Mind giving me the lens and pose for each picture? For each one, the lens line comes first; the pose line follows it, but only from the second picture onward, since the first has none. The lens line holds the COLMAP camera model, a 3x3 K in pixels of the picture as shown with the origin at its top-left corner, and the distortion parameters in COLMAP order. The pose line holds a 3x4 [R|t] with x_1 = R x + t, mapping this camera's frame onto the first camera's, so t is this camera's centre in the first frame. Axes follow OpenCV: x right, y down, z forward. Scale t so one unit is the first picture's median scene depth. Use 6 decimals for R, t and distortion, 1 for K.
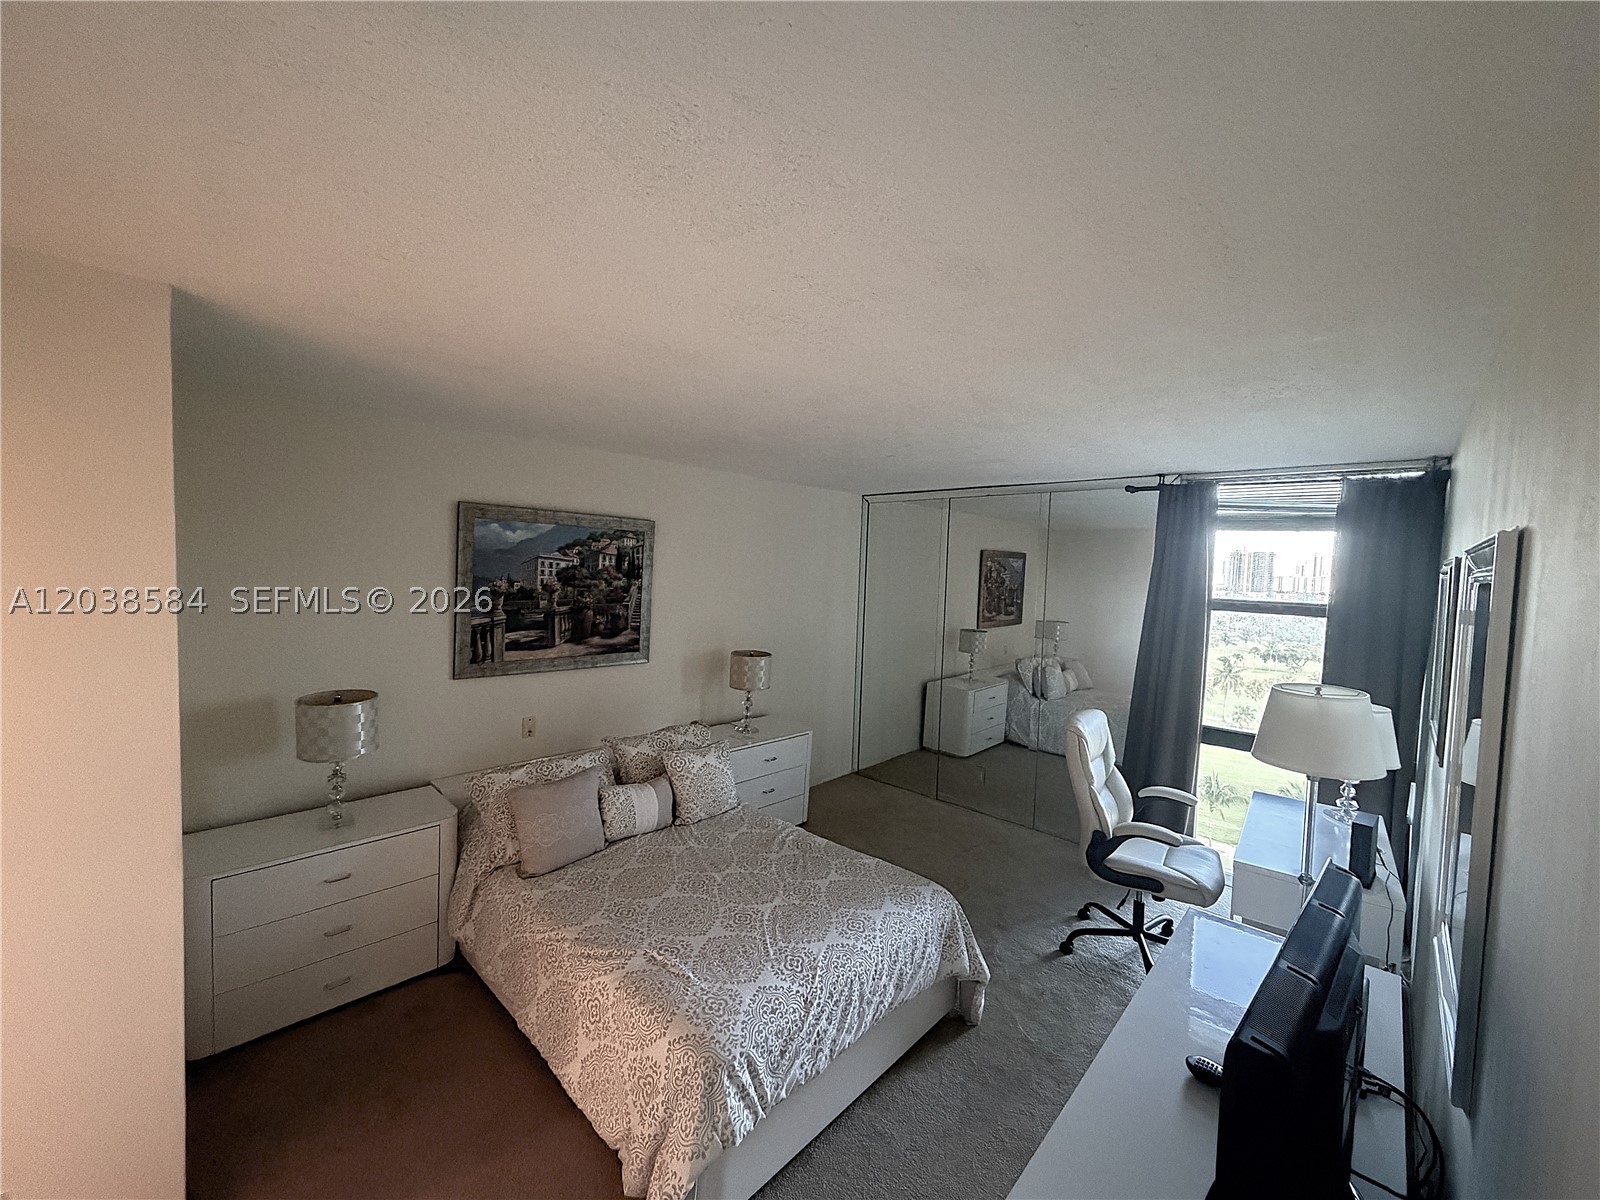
lens RADIAL K [[642.0, 0, 797.8], [0, 642.0, 596.6], [0, 0, 1]] dist [0.004341, -0.000279]
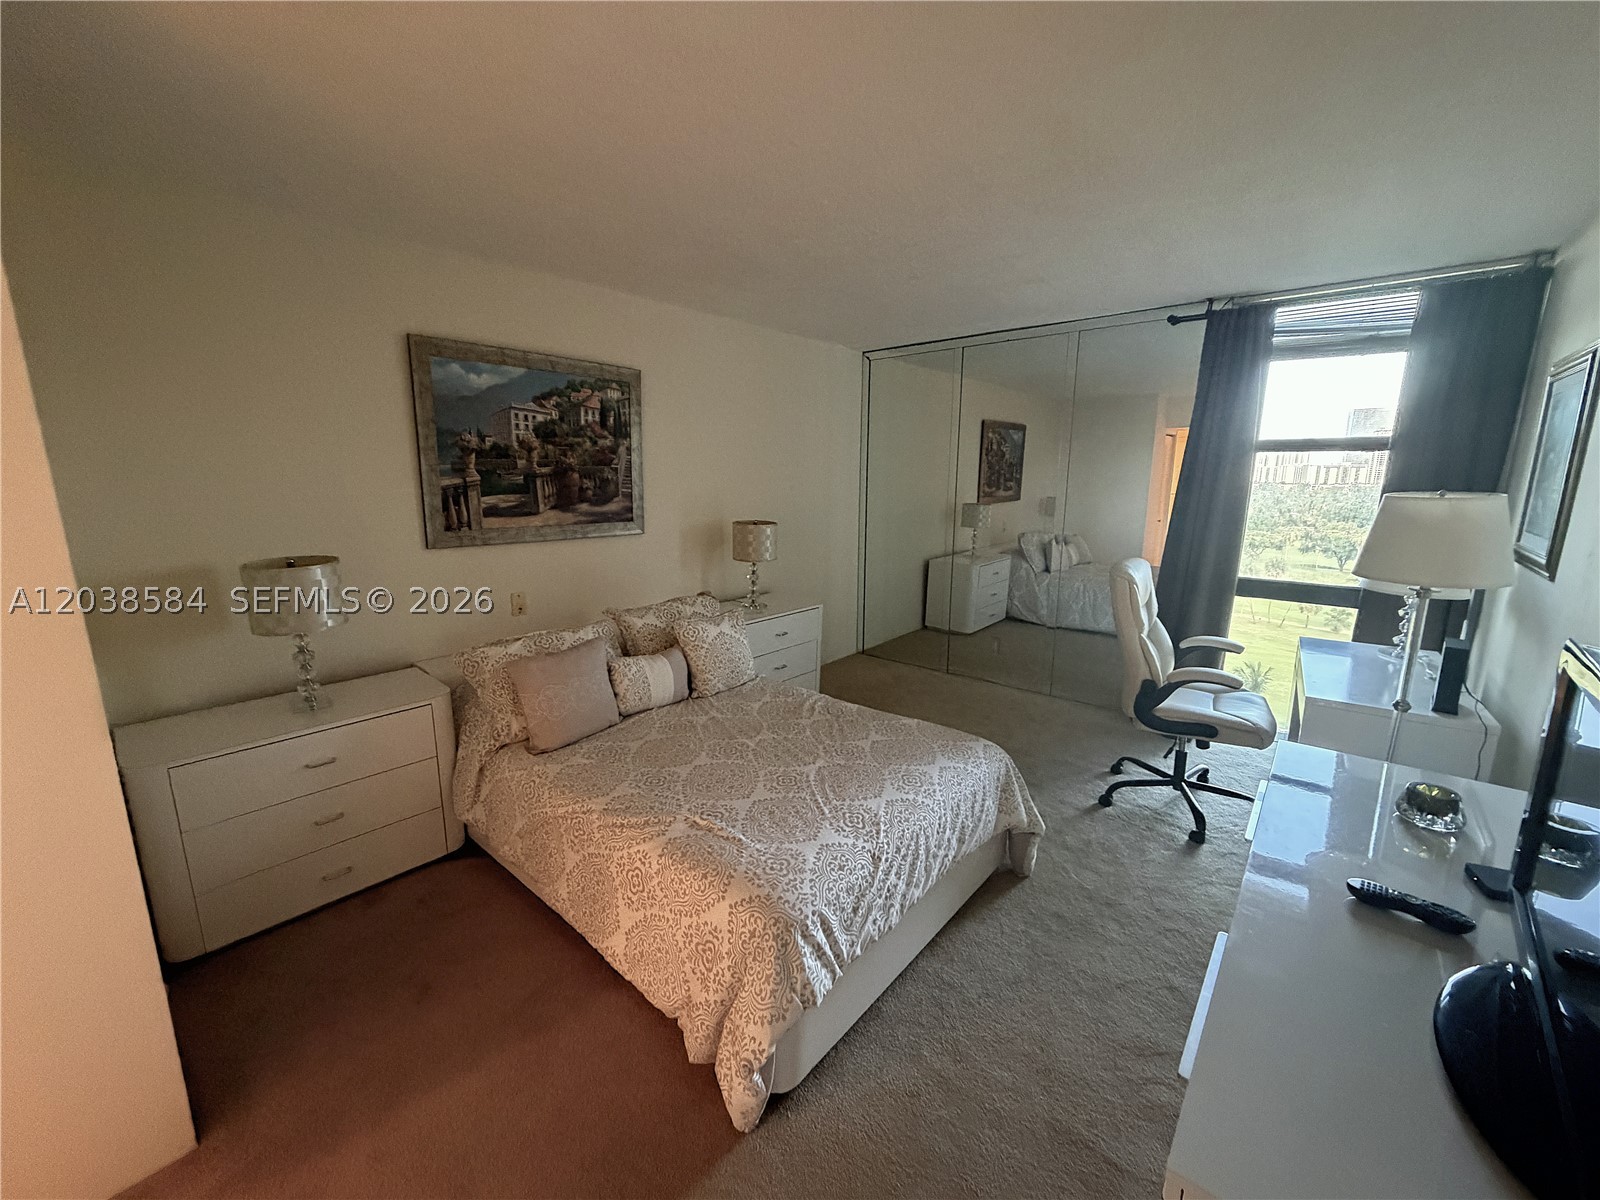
lens RADIAL K [[642.0, 0, 797.8], [0, 642.0, 596.6], [0, 0, 1]] dist [0.004341, -0.000279]
pose [[0.998369, -0.040017, 0.040726, -0.073630], [0.033760, 0.988978, 0.144165, 0.087387], [-0.046046, -0.142555, 0.988715, 0.107892]]
